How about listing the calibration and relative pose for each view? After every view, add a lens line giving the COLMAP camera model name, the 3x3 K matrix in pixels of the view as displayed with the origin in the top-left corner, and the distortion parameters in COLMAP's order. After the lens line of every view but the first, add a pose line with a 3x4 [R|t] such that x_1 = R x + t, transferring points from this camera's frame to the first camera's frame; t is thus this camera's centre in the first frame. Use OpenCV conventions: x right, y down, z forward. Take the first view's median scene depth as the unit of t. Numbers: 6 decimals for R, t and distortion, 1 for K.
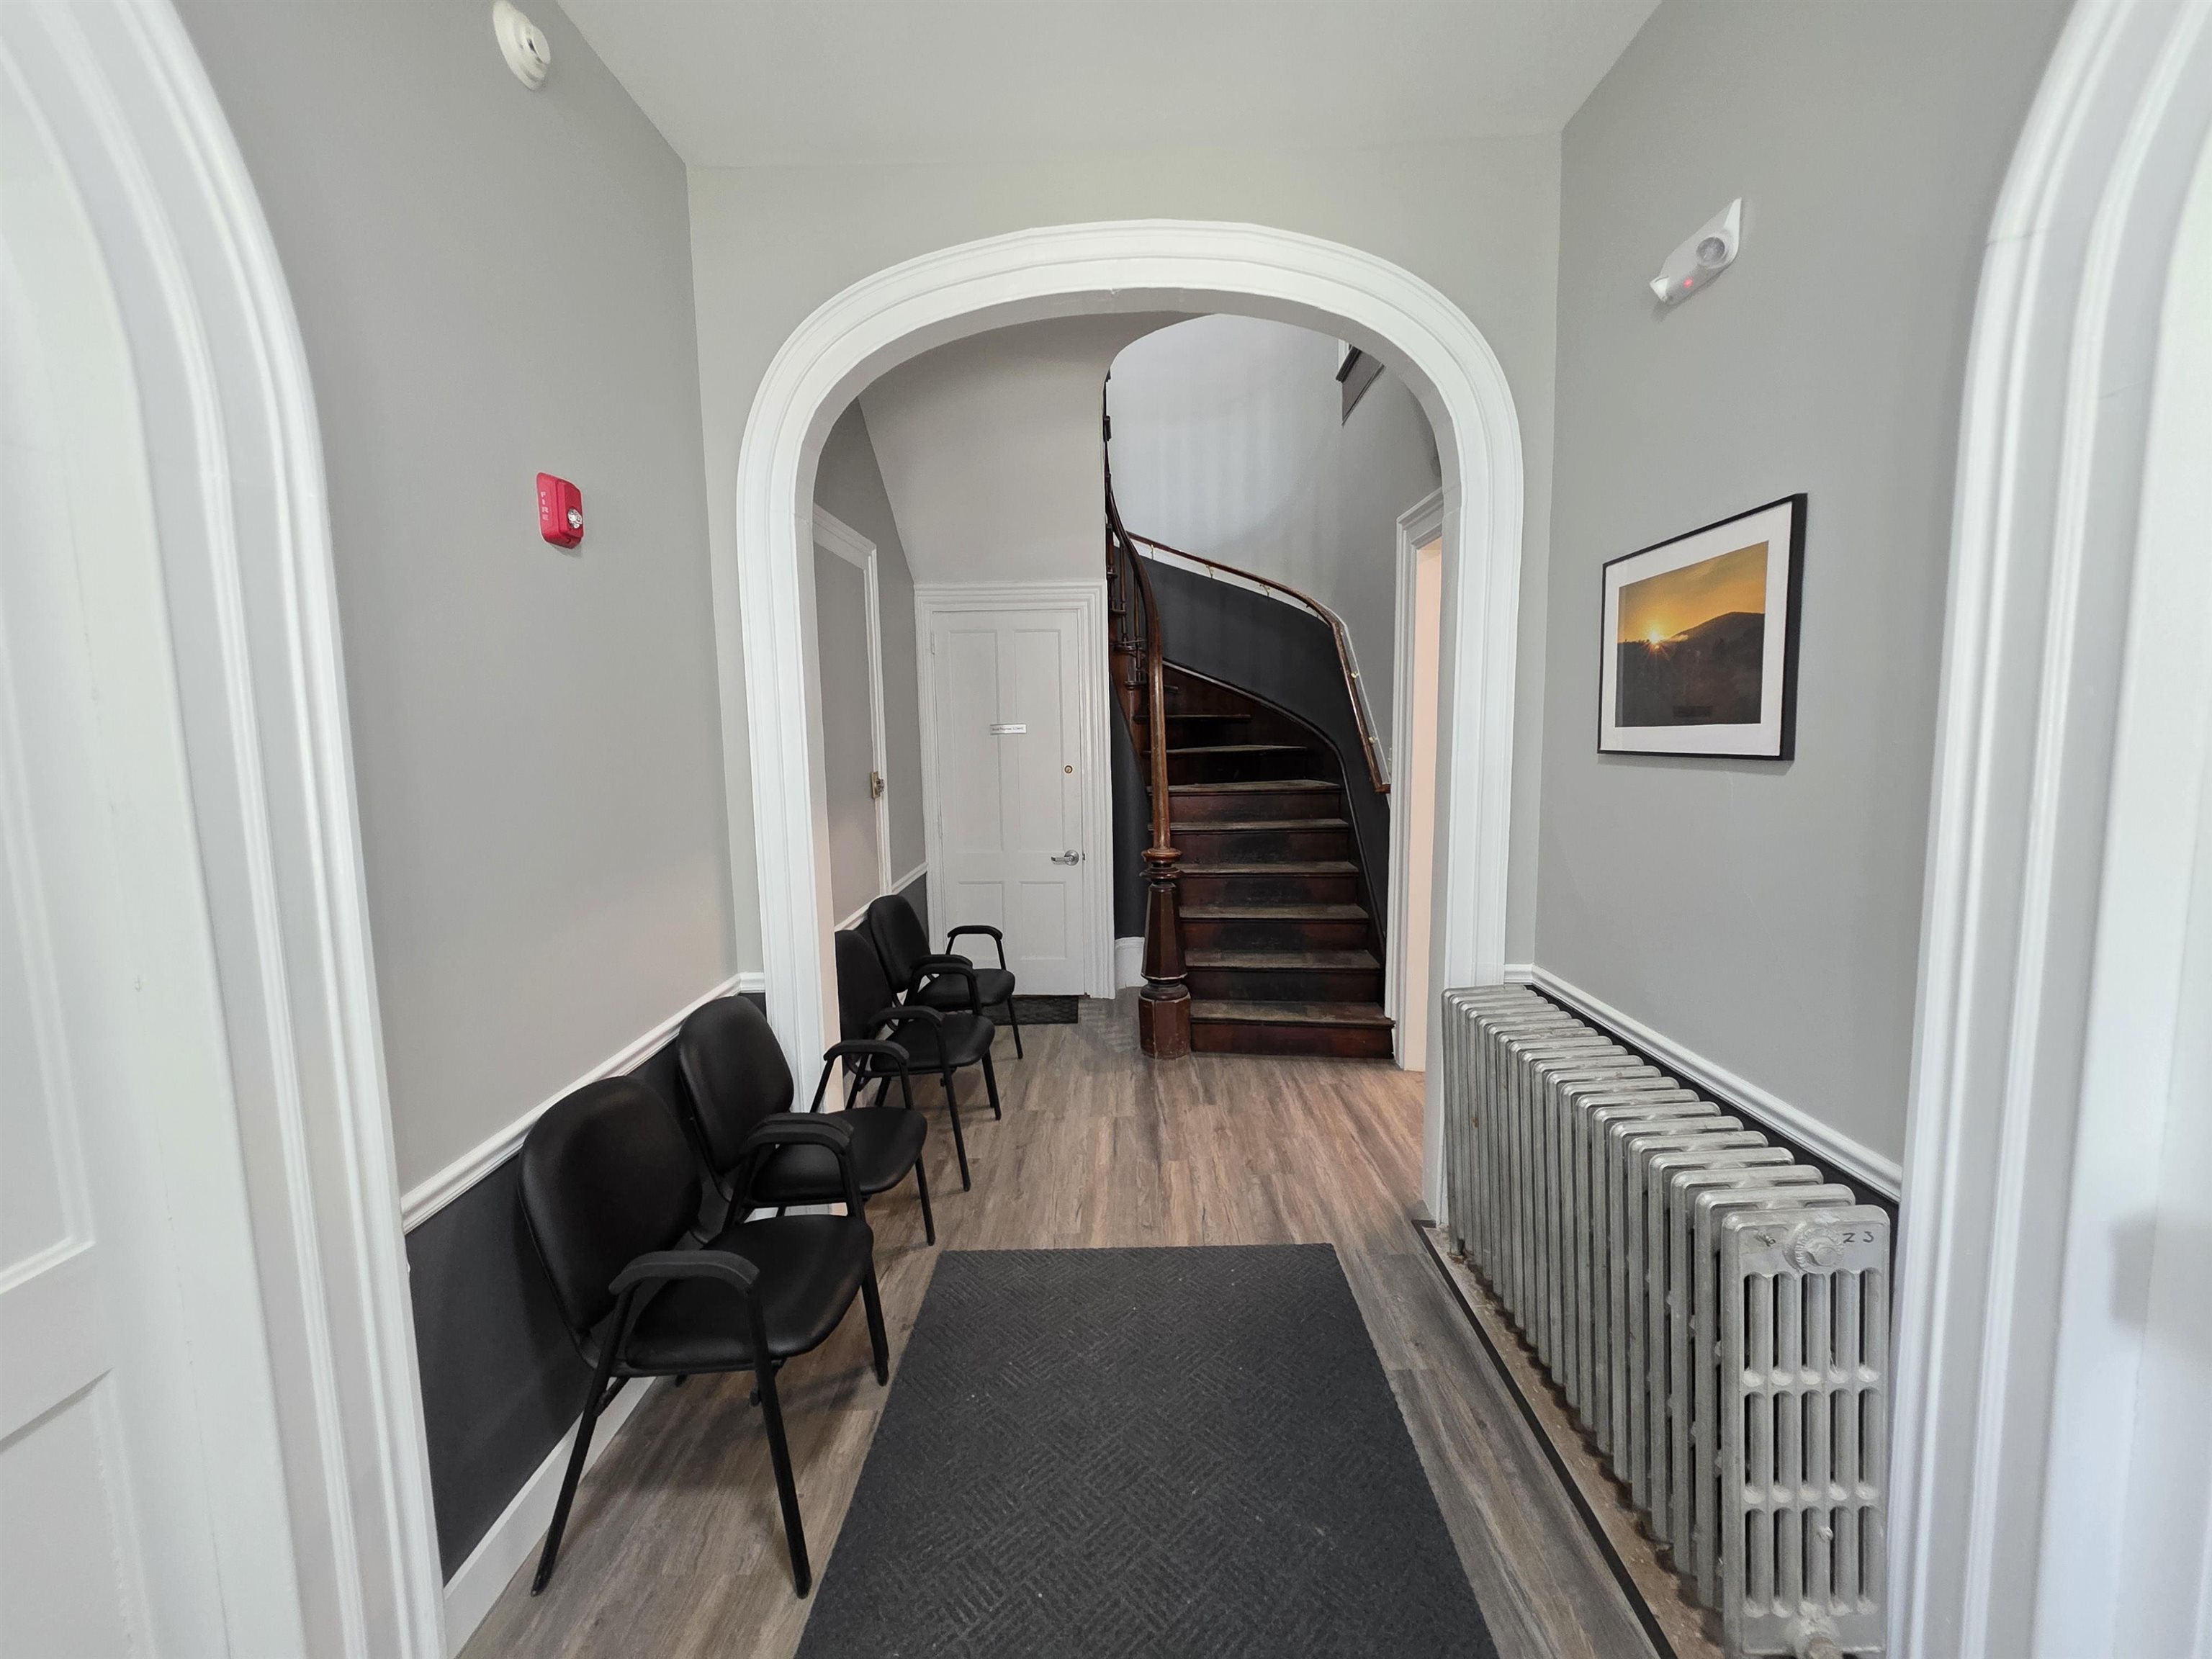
lens RADIAL K [[889.6, 0, 1103.7], [0, 889.6, 833.9], [0, 0, 1]] dist [-0.000299, 0.002952]
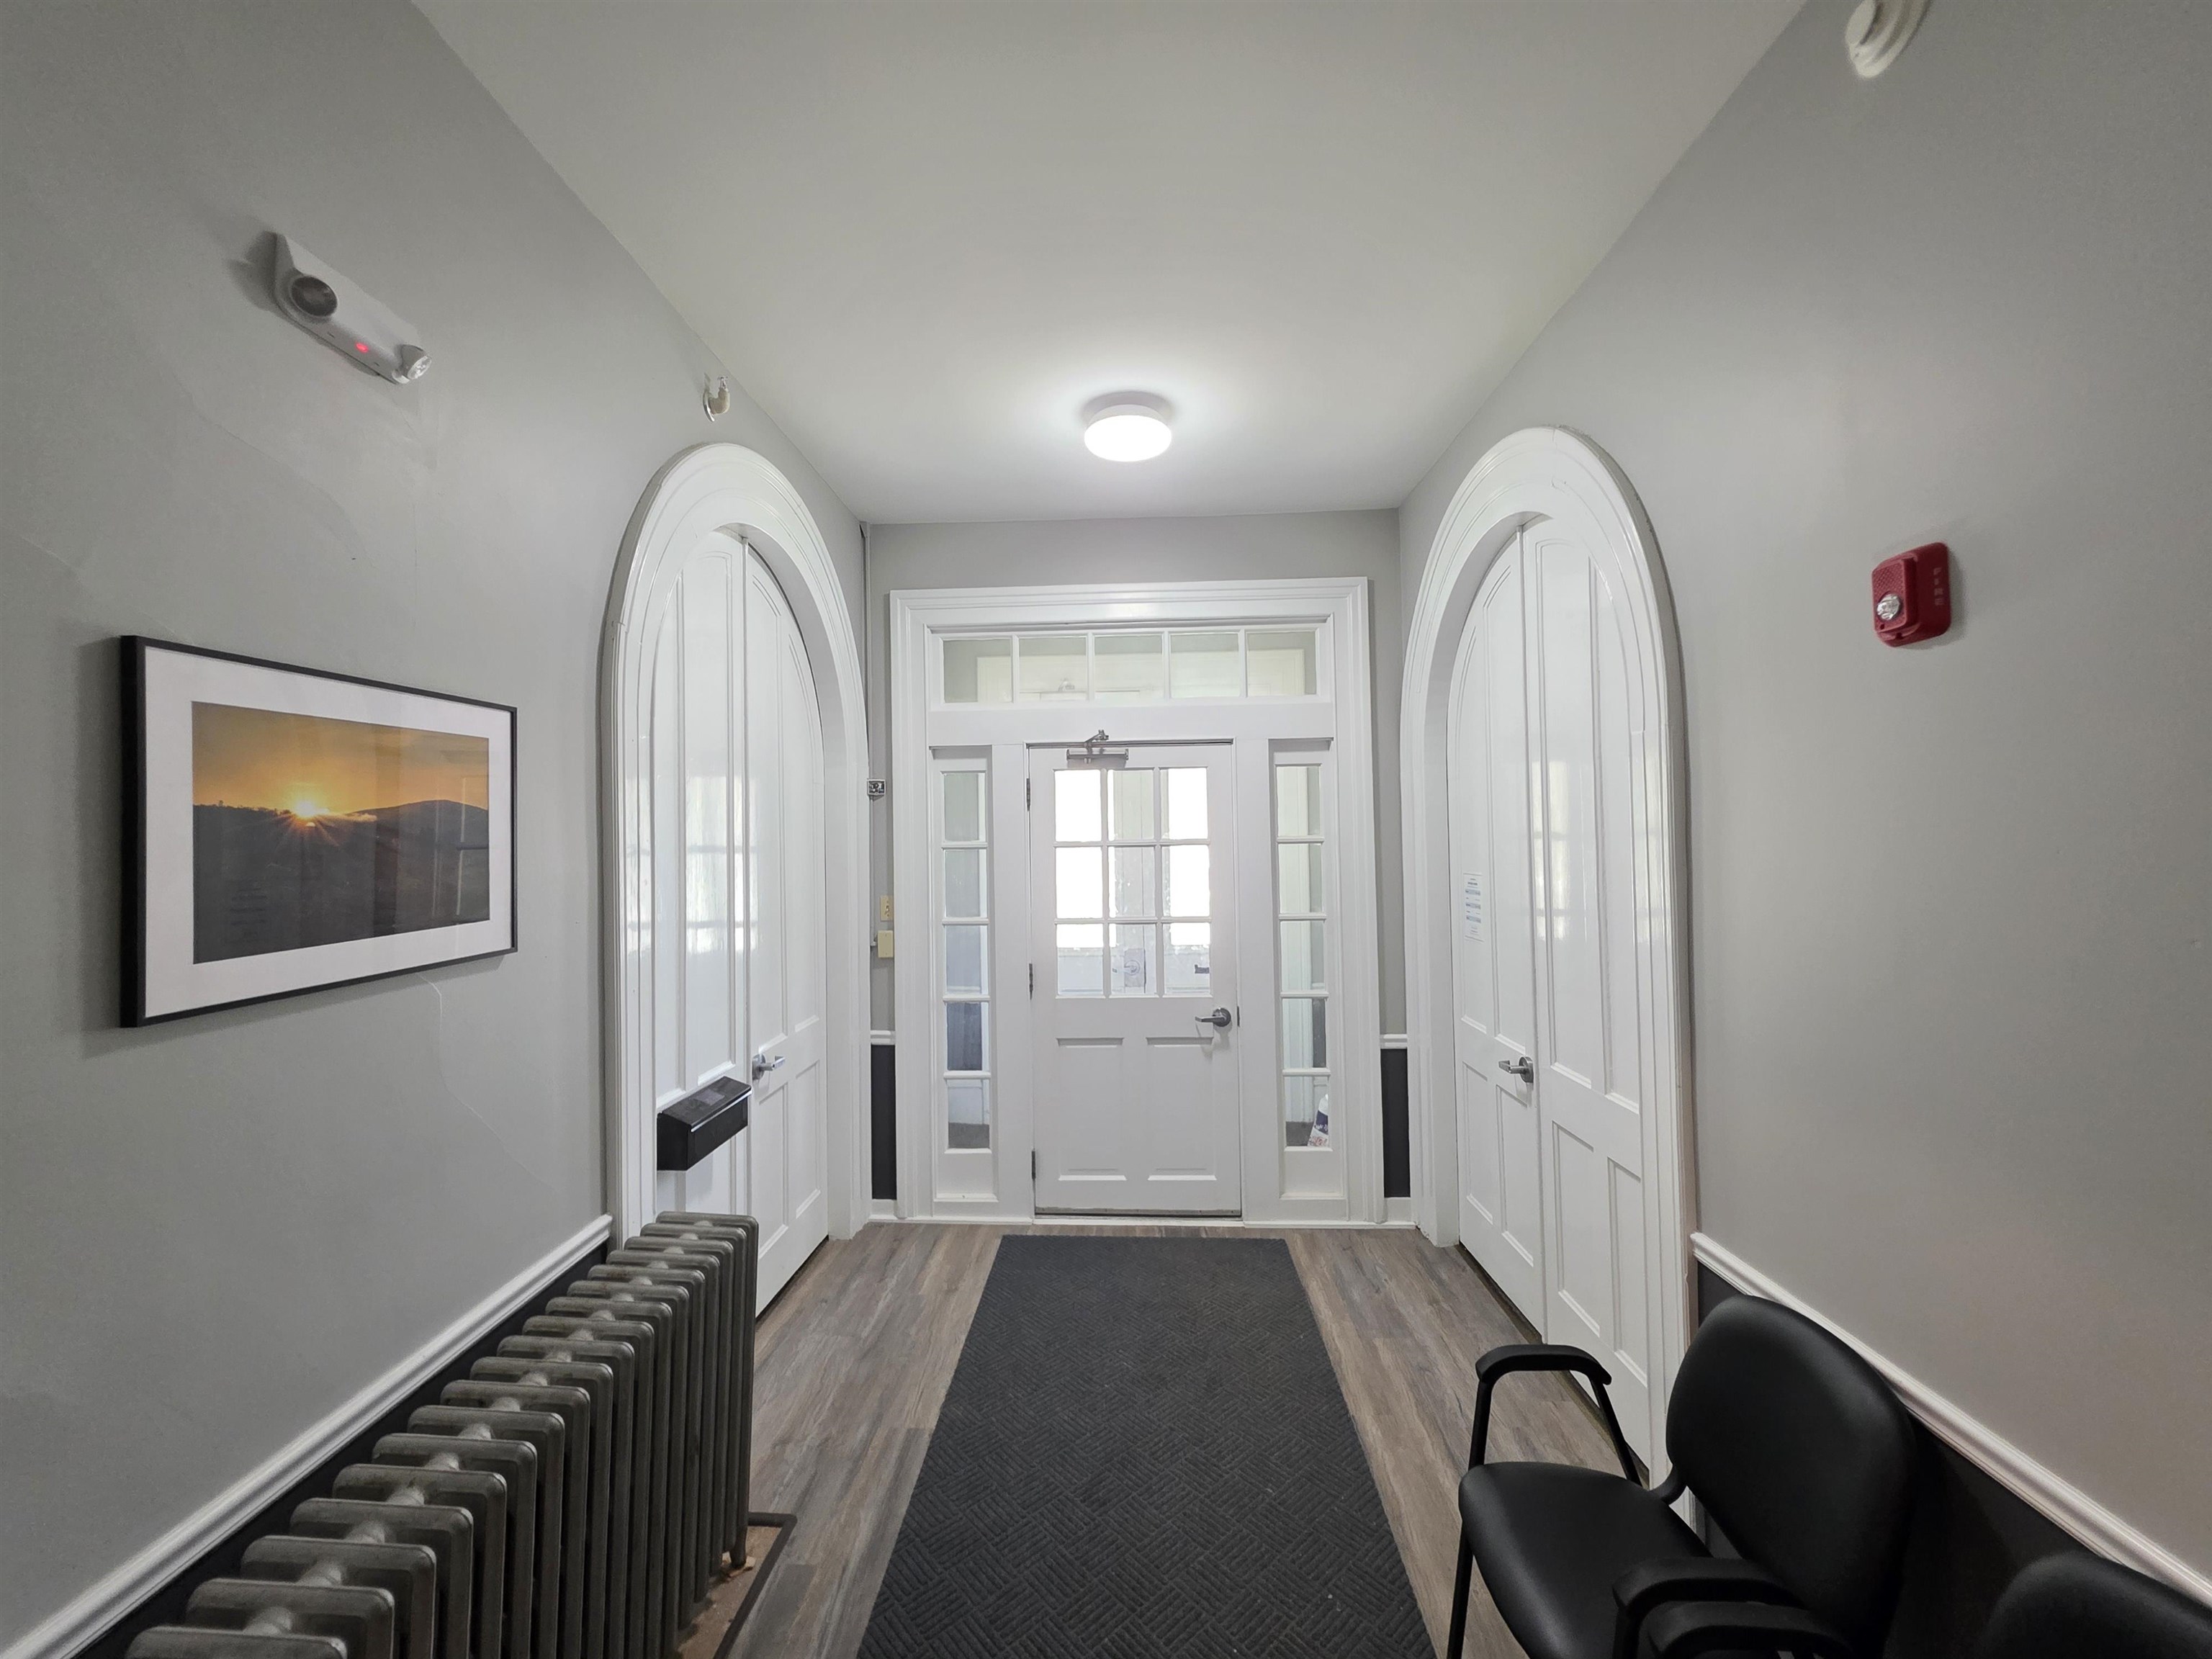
lens RADIAL K [[889.6, 0, 1098.8], [0, 889.6, 820.7], [0, 0, 1]] dist [-0.000299, 0.002952]
pose [[-0.999264, 0.030190, 0.023672, 0.043098], [0.032428, 0.994385, 0.100734, -0.310123], [-0.020498, 0.101428, -0.994632, 1.951583]]
